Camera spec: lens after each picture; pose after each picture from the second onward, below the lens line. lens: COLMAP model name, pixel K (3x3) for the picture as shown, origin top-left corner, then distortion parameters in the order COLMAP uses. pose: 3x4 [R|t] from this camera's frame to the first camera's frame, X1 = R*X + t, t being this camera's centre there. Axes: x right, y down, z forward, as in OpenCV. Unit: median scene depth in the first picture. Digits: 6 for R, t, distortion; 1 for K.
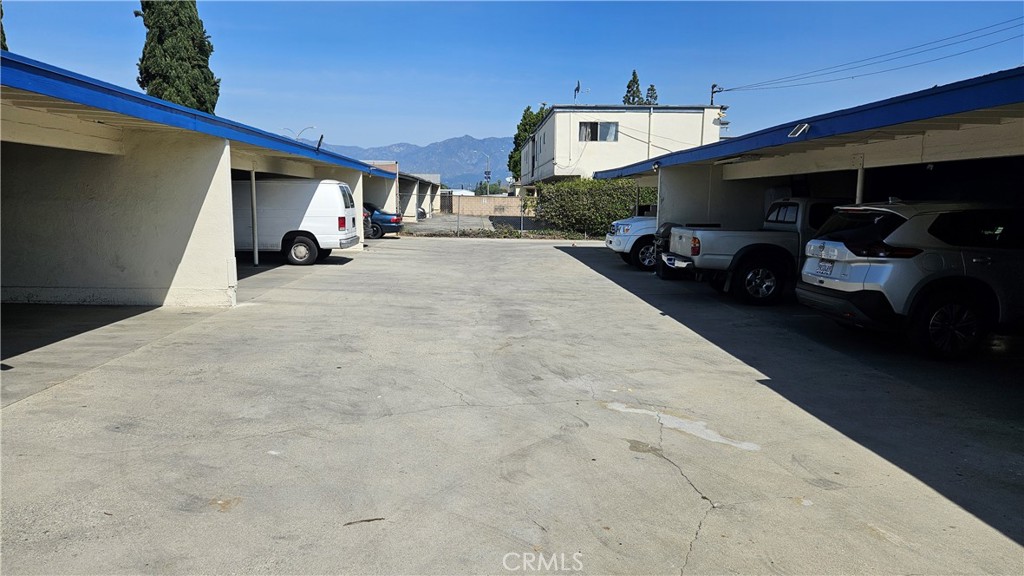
lens RADIAL K [[658.0, 0, 512.0], [0, 658.0, 288.0], [0, 0, 1]] dist [0.083597, -0.082351]
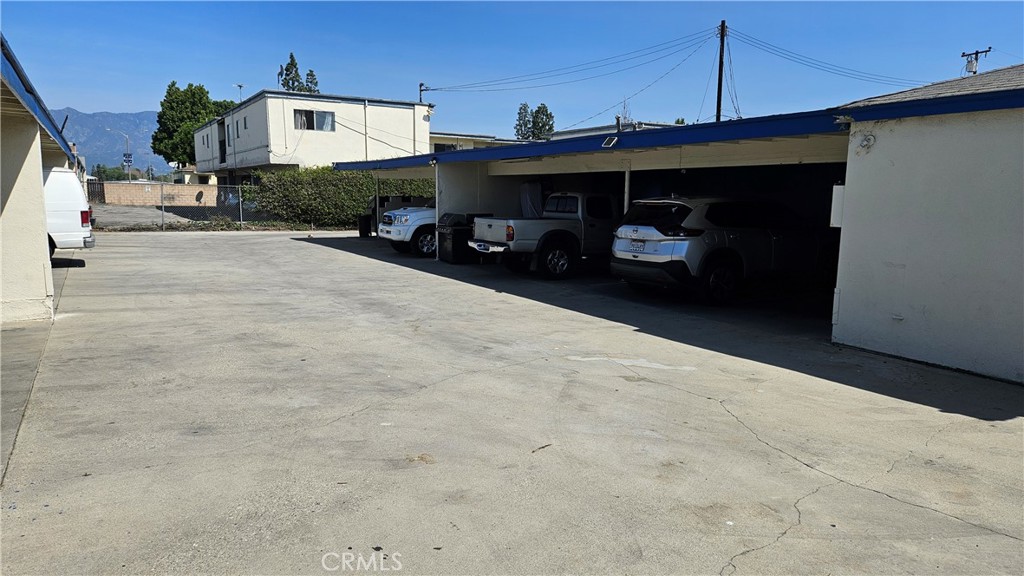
lens RADIAL K [[658.0, 0, 512.0], [0, 658.0, 288.0], [0, 0, 1]] dist [0.083597, -0.082351]
pose [[0.879701, -0.068974, 0.470498, -0.280905], [0.061081, 0.997618, 0.032044, -0.002903], [-0.471588, 0.000549, 0.881819, -0.038792]]
